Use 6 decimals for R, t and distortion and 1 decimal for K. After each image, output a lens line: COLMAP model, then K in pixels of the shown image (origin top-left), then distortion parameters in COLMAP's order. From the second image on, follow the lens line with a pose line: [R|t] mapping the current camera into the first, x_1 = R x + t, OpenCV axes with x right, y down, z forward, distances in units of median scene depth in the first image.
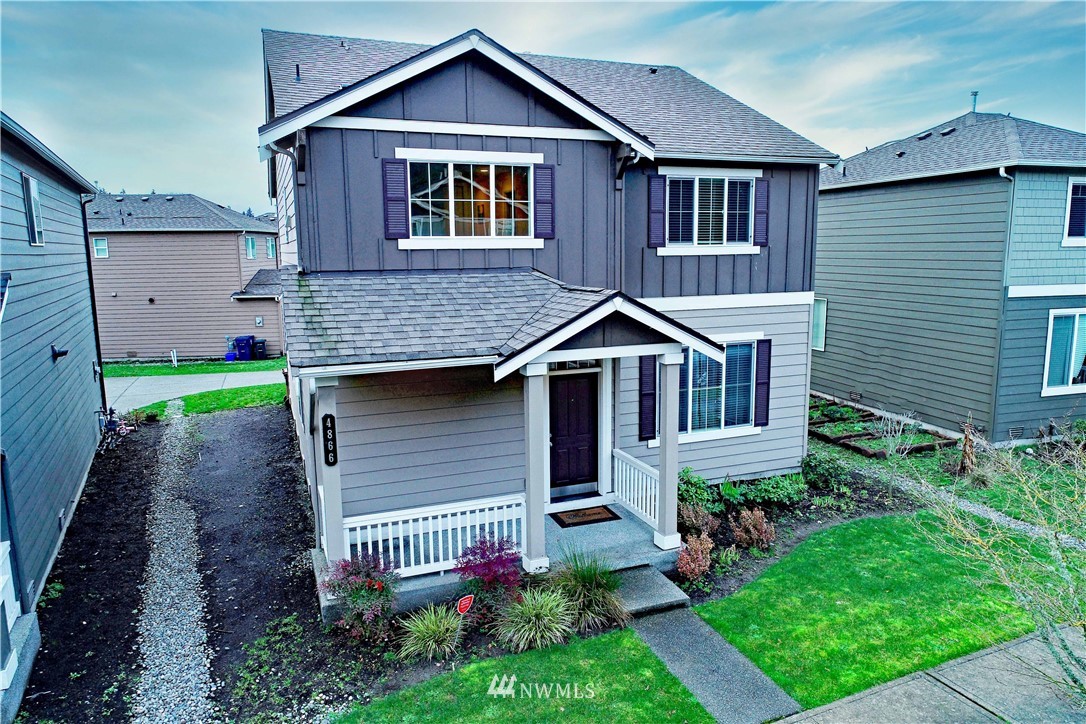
lens RADIAL K [[697.3, 0, 534.7], [0, 697.3, 354.2], [0, 0, 1]] dist [0.002633, 0.001262]
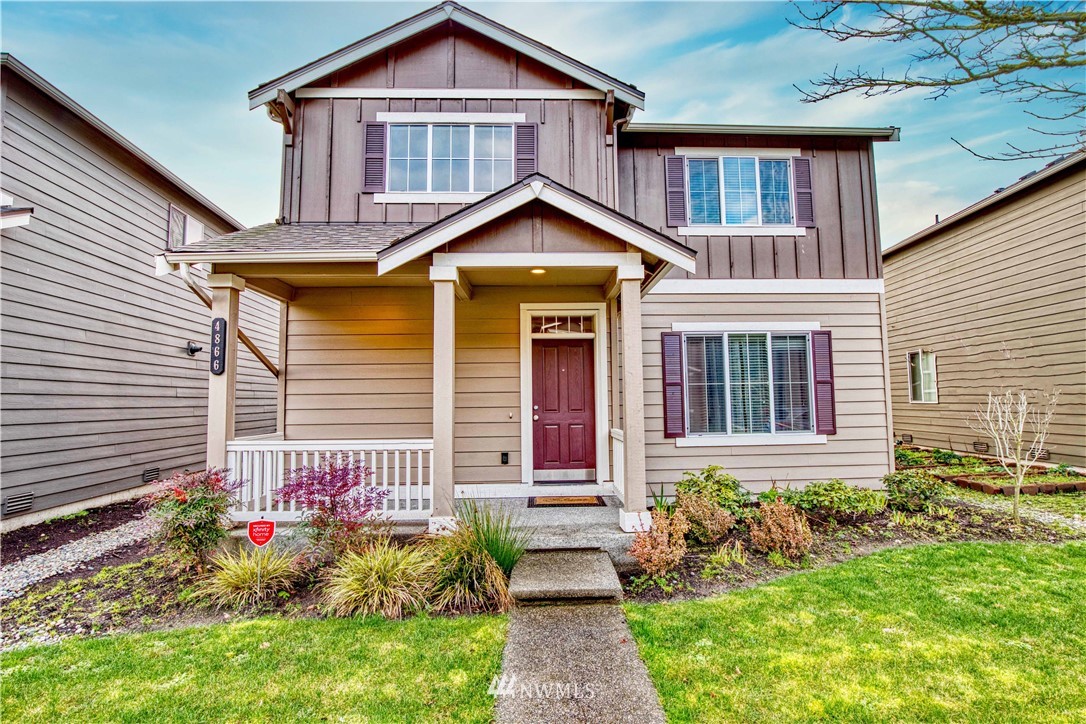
lens RADIAL K [[497.8, 0, 550.5], [0, 497.8, 361.7], [0, 0, 1]] dist [-0.034578, 0.006679]
pose [[0.947594, -0.020789, -0.318801, 0.228937], [-0.048022, 0.977274, -0.206467, 0.177652], [0.315848, 0.210956, 0.925061, 0.375454]]
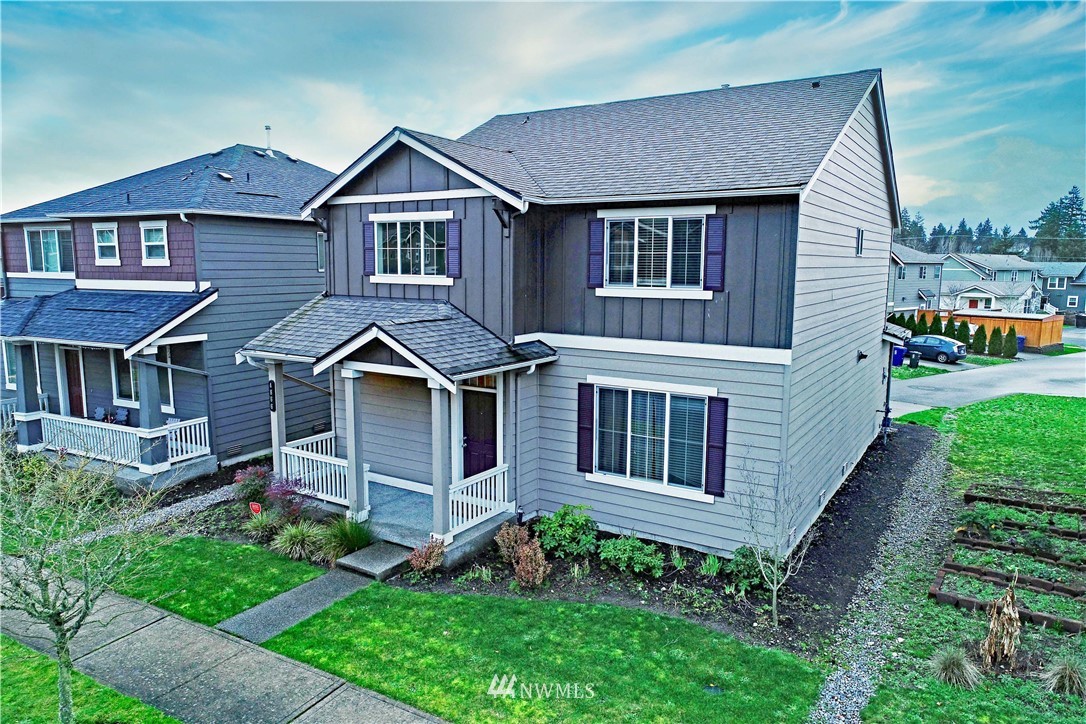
lens RADIAL K [[677.7, 0, 560.0], [0, 677.7, 360.2], [0, 0, 1]] dist [-0.017468, -0.000802]
pose [[0.629452, 0.121804, -0.767433, 0.951300], [-0.133881, 0.989868, 0.047297, -0.090290], [0.765419, 0.072973, 0.639382, 0.337004]]
